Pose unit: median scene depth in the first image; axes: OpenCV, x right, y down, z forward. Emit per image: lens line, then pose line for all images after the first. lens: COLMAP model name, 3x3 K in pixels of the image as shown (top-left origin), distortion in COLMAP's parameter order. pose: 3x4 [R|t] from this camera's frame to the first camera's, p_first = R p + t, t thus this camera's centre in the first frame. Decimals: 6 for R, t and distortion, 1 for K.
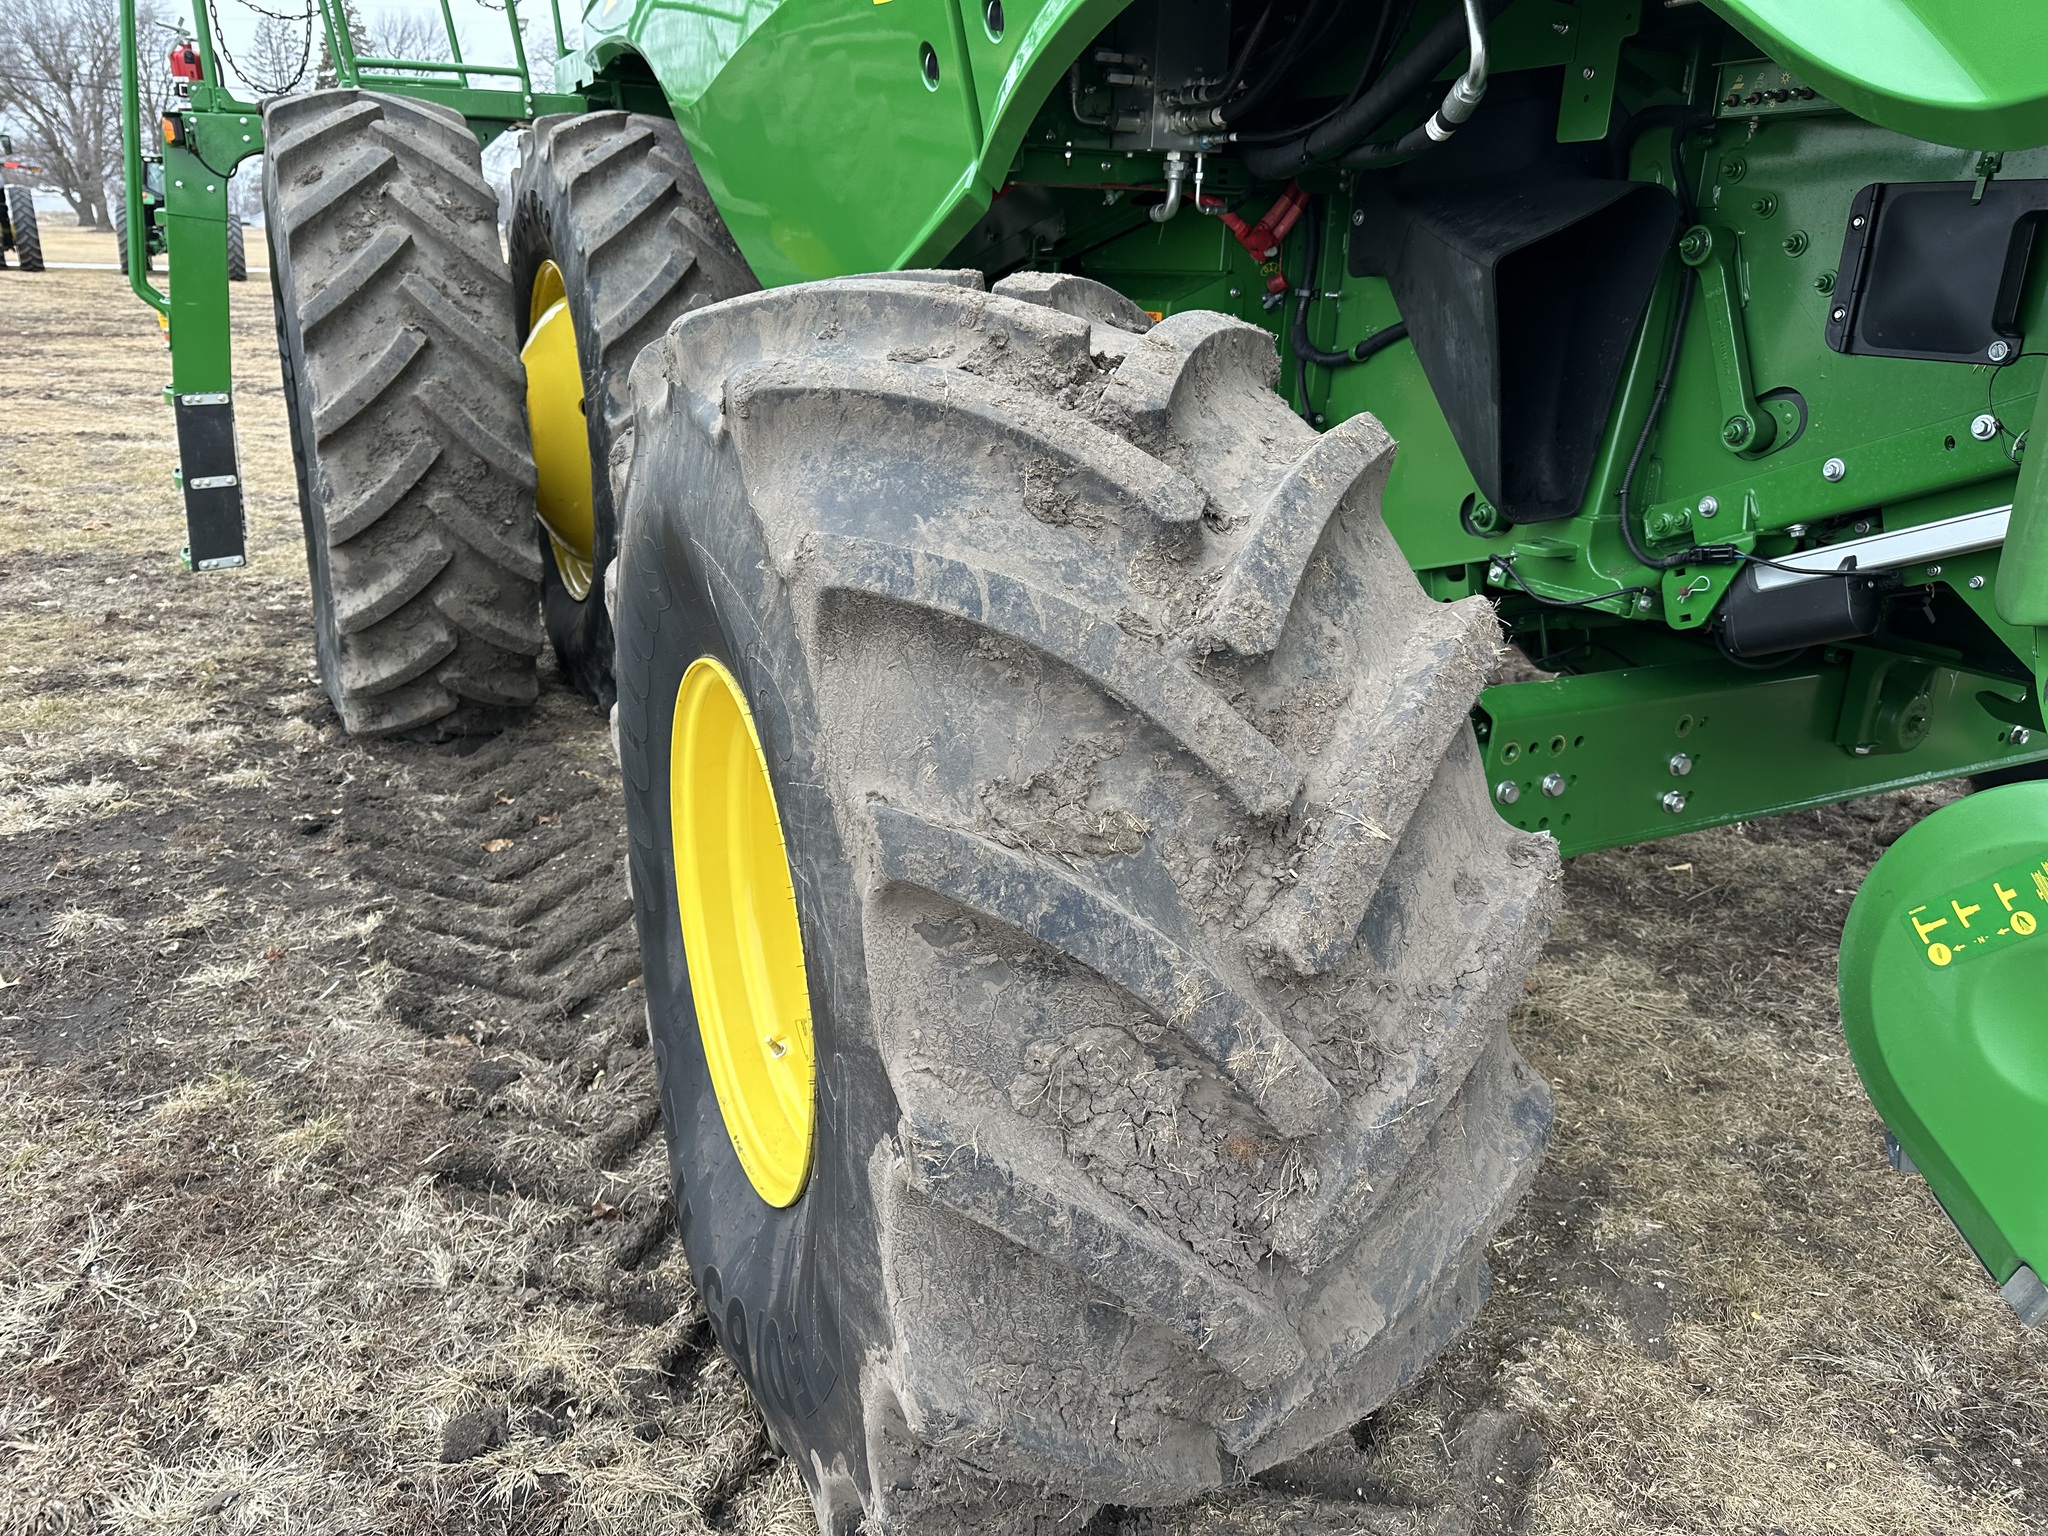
lens RADIAL K [[1394.0, 0, 1033.1], [0, 1394.0, 767.5], [0, 0, 1]] dist [0.092925, -0.148200]
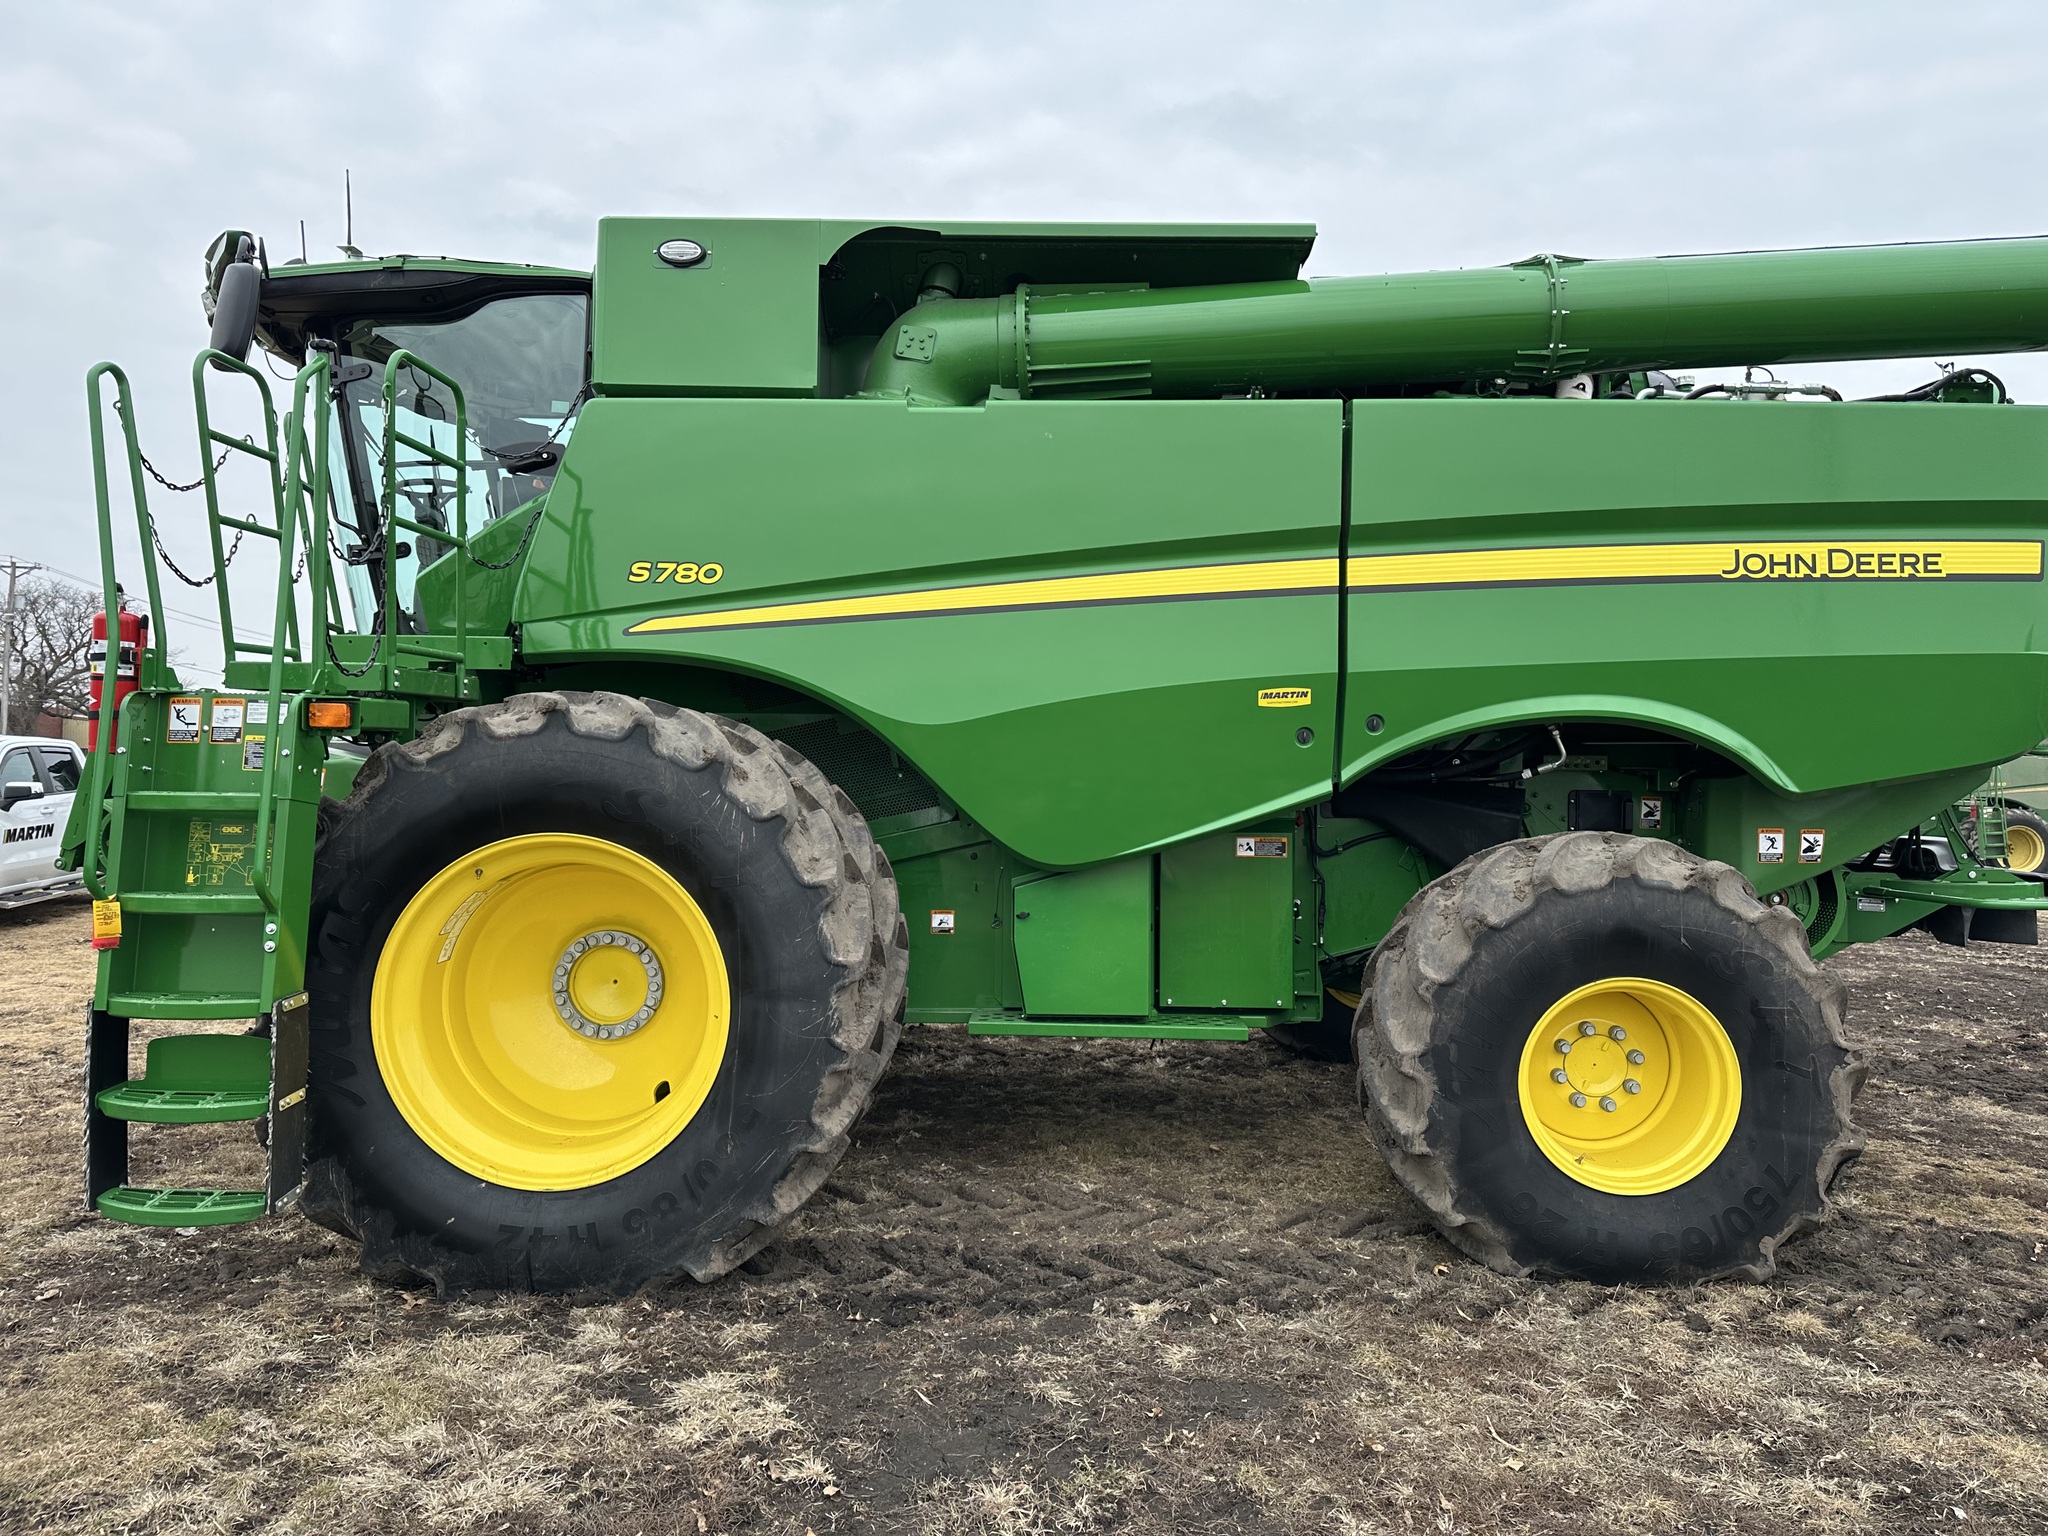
lens RADIAL K [[1394.0, 0, 1033.1], [0, 1394.0, 767.5], [0, 0, 1]] dist [0.092925, -0.148200]
pose [[0.498356, -0.015599, 0.866832, -2.889379], [0.293567, 0.943810, -0.151792, -0.347925], [-0.815757, 0.330119, 0.474933, 0.483964]]
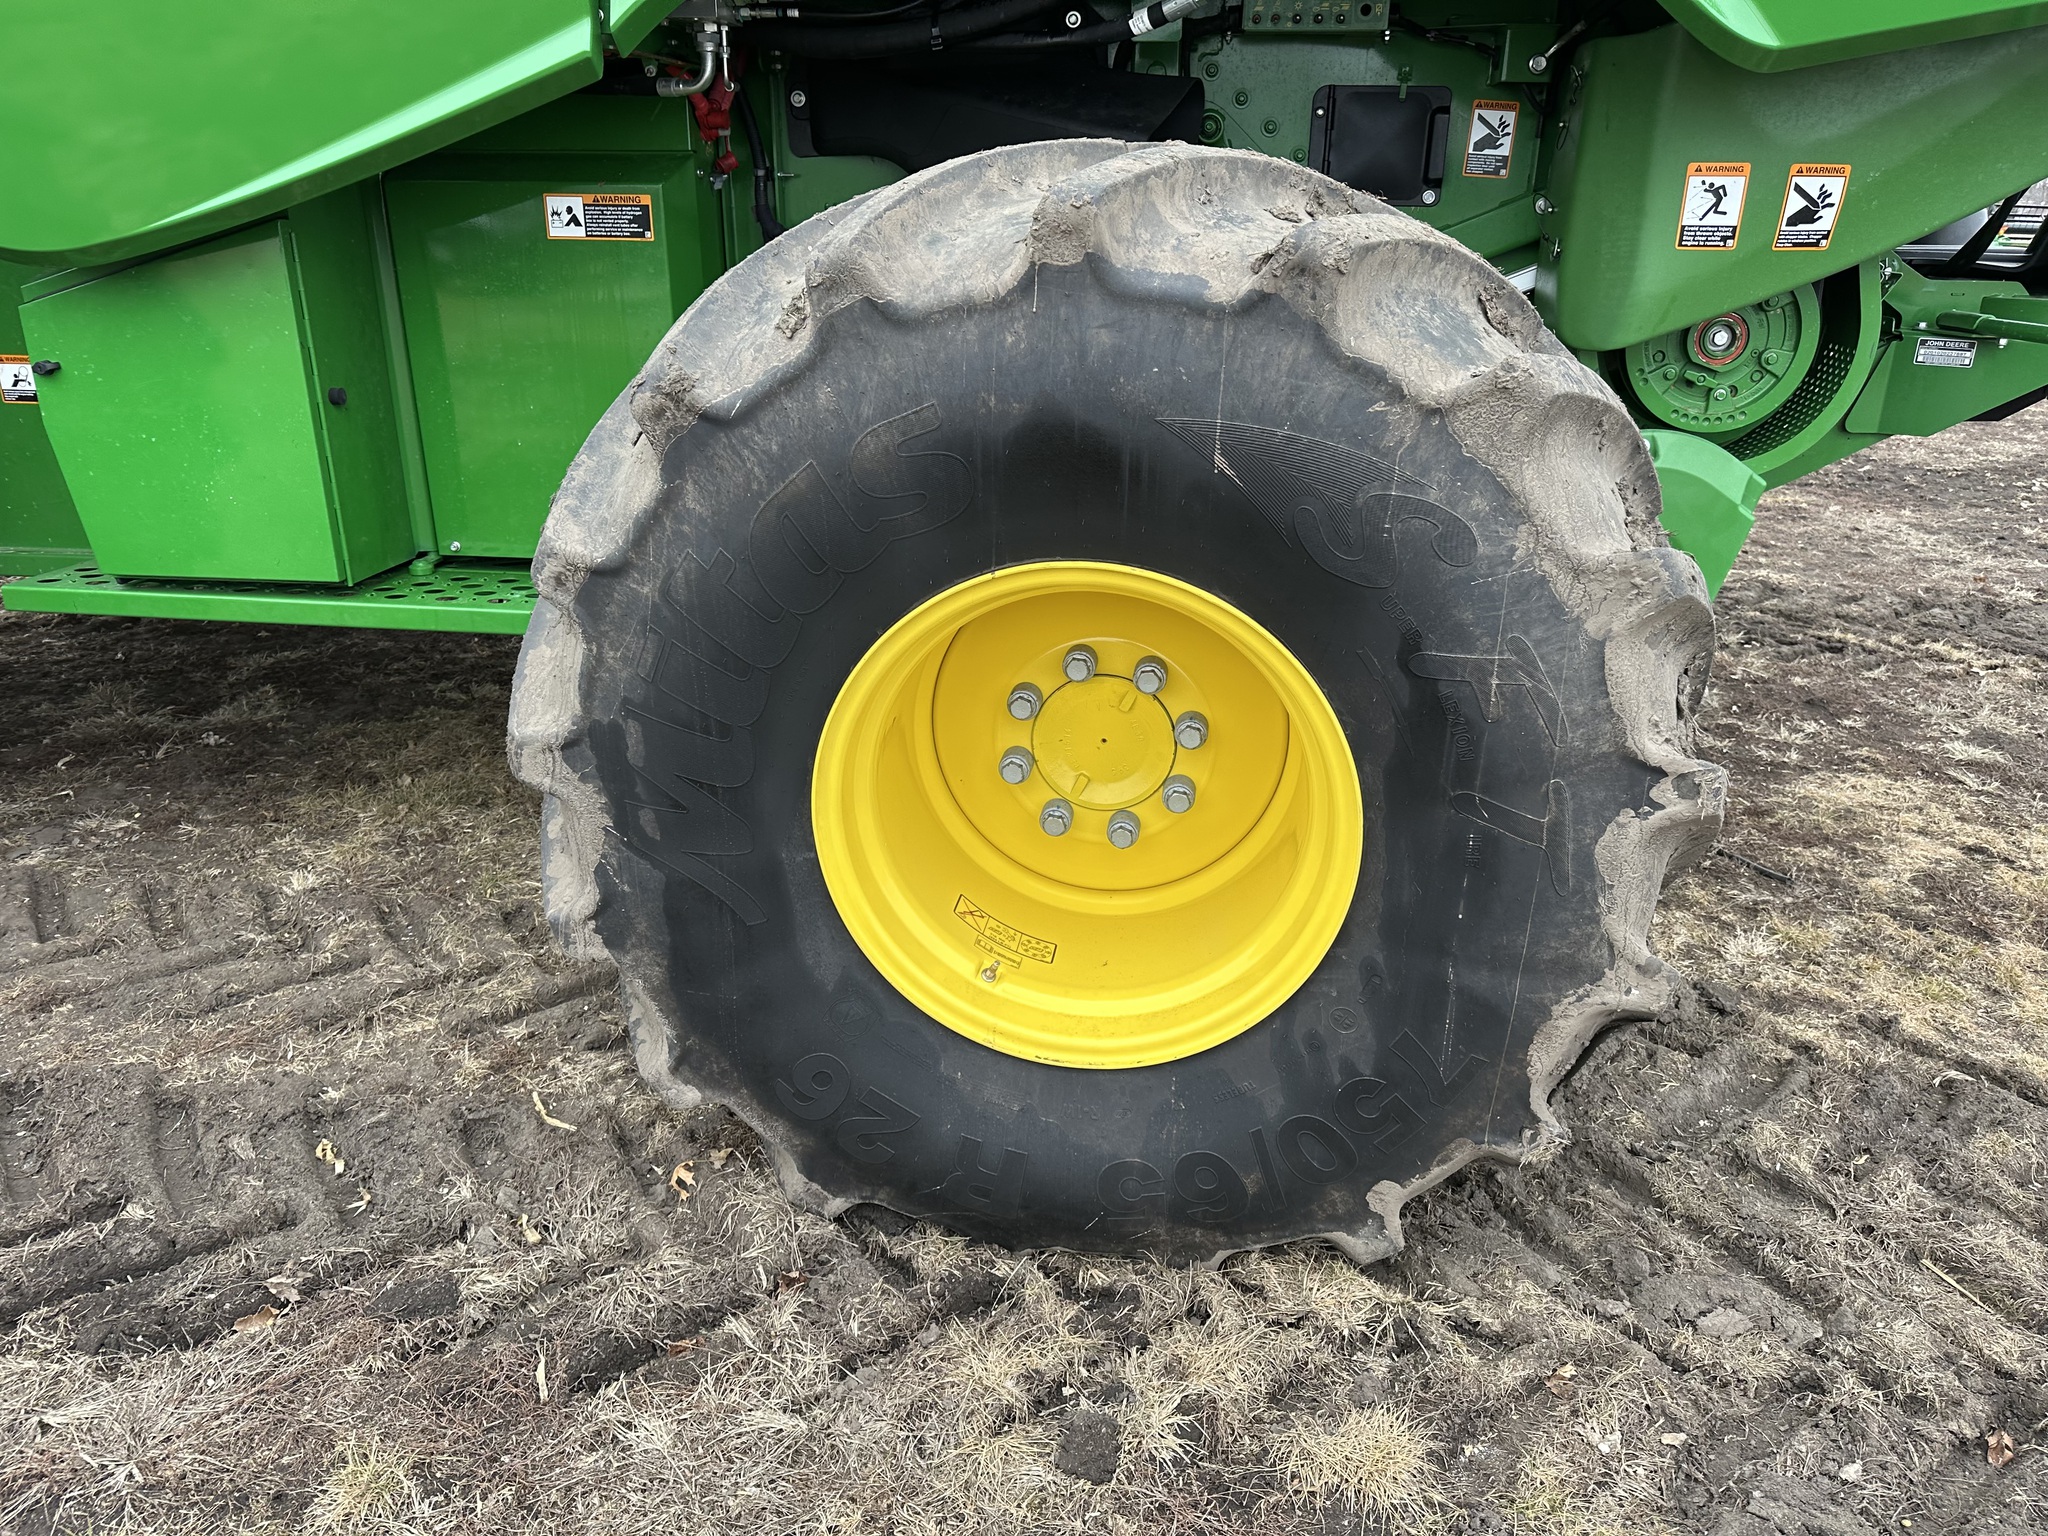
lens RADIAL K [[1394.0, 0, 1033.1], [0, 1394.0, 767.5], [0, 0, 1]] dist [0.092925, -0.148200]
pose [[0.572616, -0.325705, 0.752348, -0.950884], [0.281491, 0.940015, 0.192705, -0.125377], [-0.769983, 0.101433, 0.629951, 0.404683]]
